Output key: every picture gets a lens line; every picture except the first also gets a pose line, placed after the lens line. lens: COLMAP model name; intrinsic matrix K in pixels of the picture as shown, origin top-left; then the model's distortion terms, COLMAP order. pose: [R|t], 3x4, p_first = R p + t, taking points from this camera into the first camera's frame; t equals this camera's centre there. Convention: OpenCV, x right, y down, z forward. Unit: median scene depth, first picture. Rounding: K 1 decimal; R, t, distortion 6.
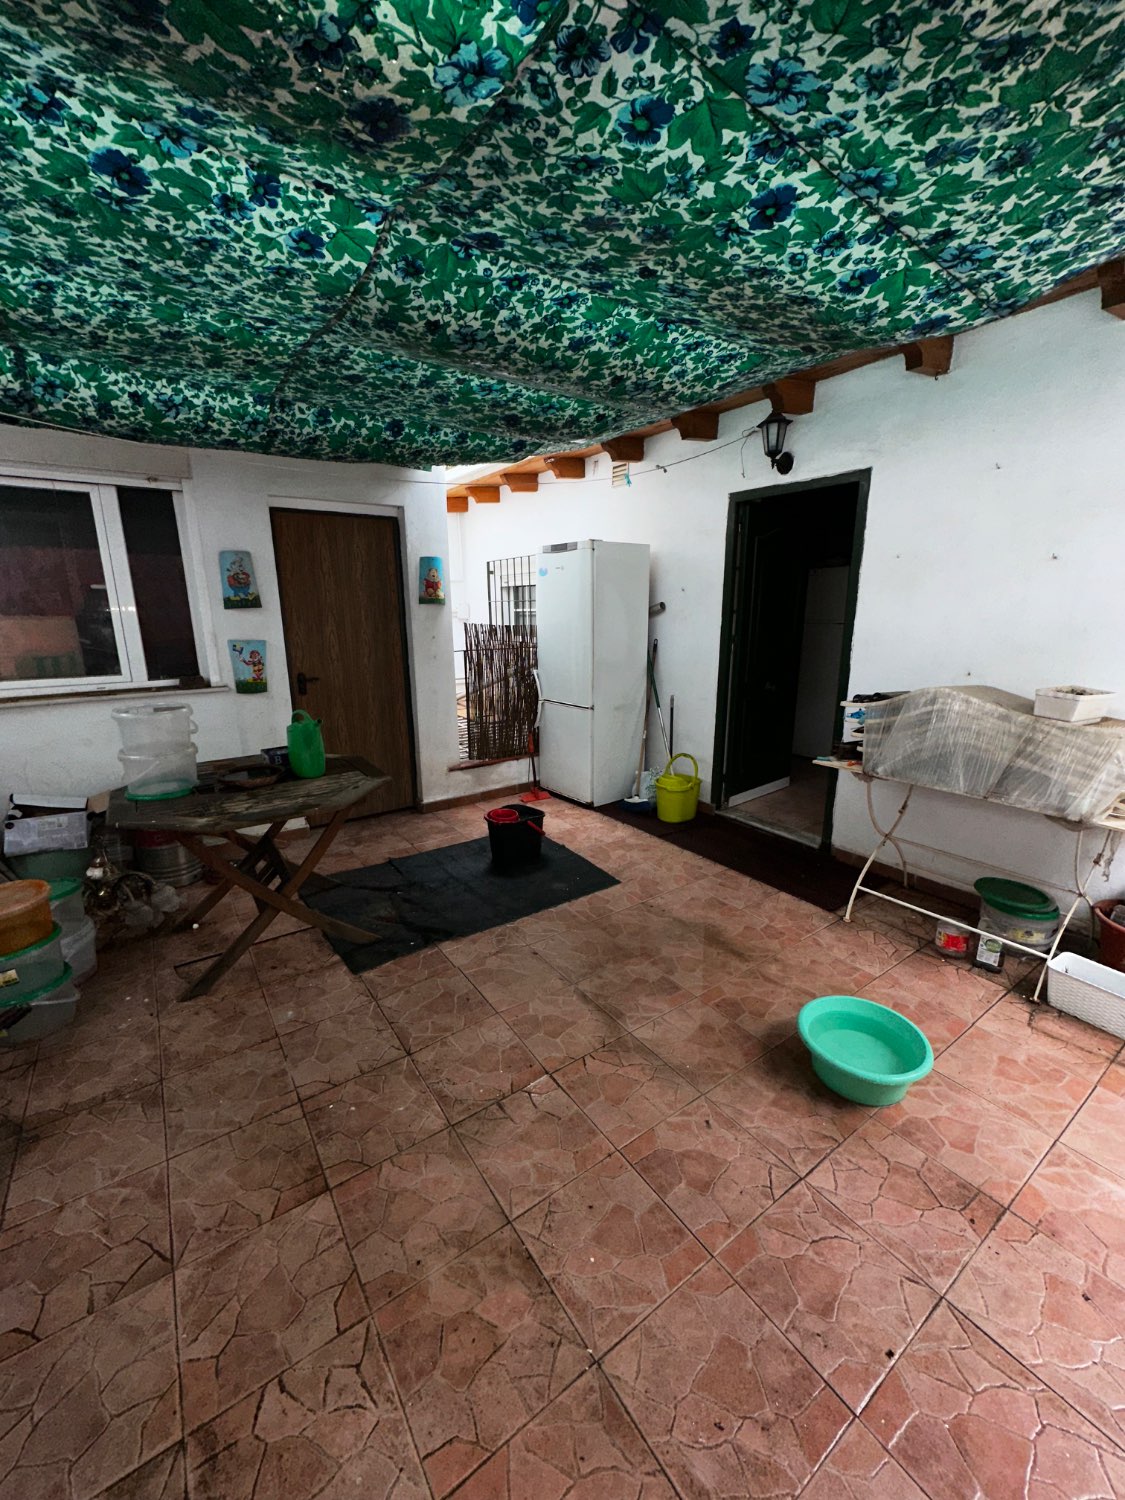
lens RADIAL K [[602.6, 0, 565.7], [0, 602.6, 749.7], [0, 0, 1]] dist [-0.001719, 0.000127]
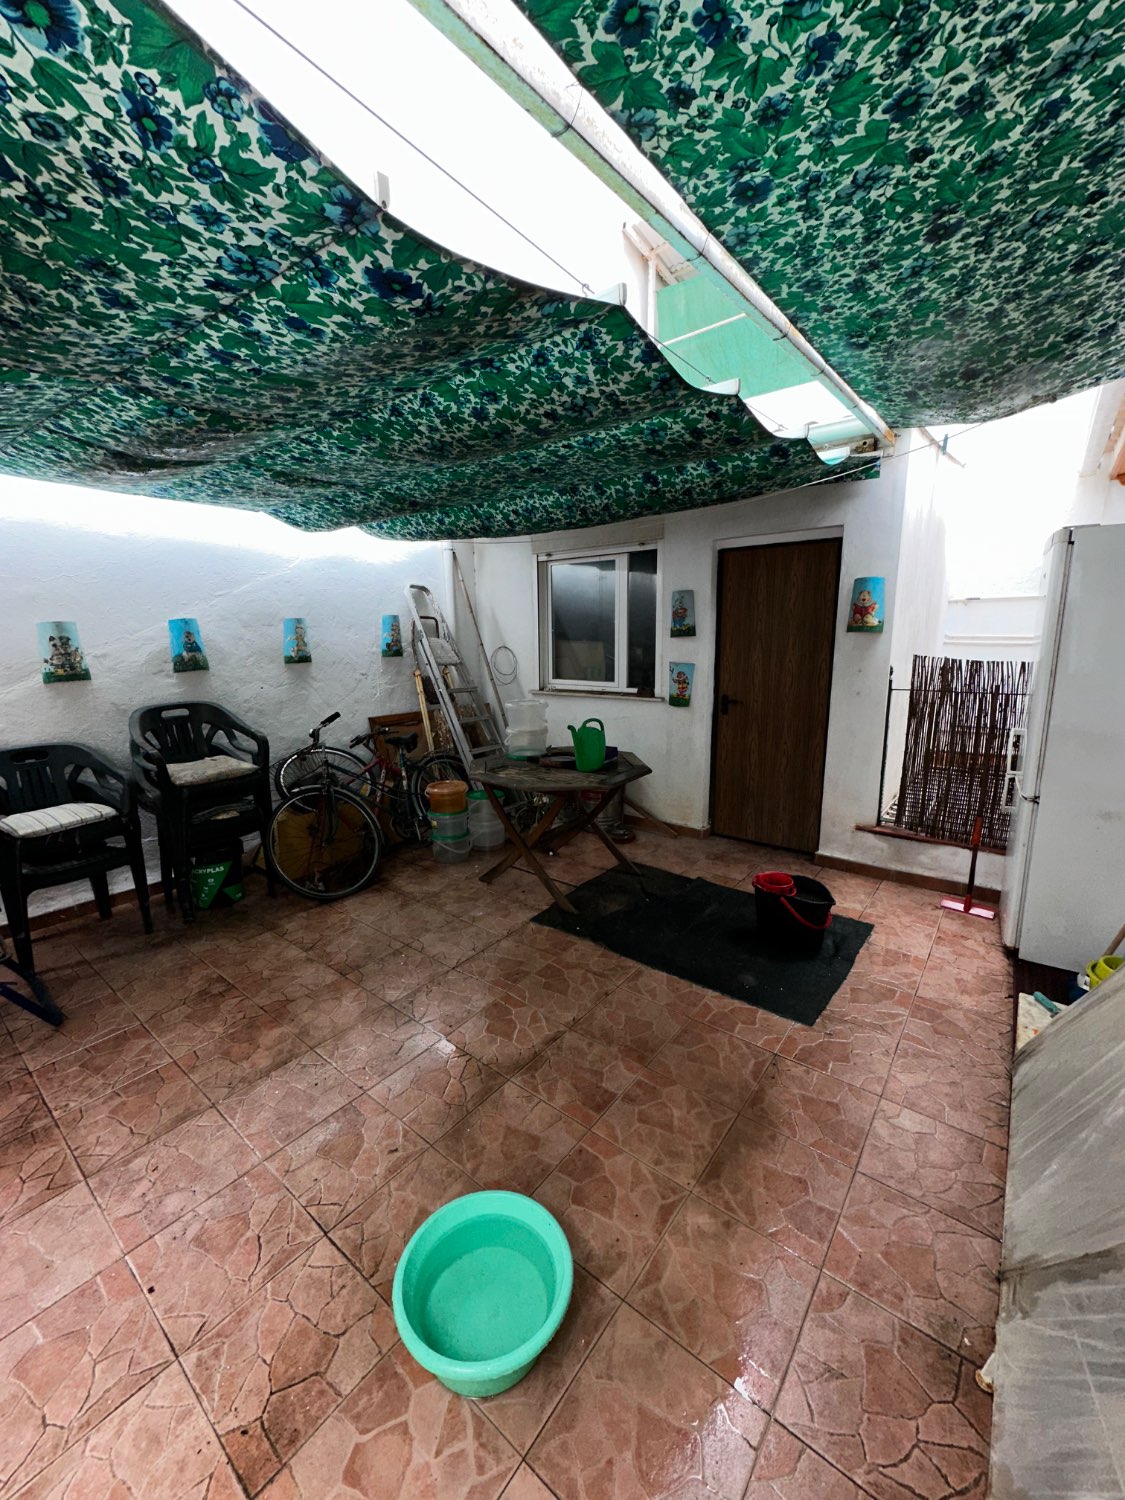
lens RADIAL K [[602.6, 0, 559.6], [0, 602.6, 749.2], [0, 0, 1]] dist [-0.001719, 0.000127]
pose [[0.270893, 0.185058, -0.944654, 1.075343], [-0.210260, 0.969026, 0.129538, -0.217117], [0.939366, 0.163532, 0.301413, 0.788044]]
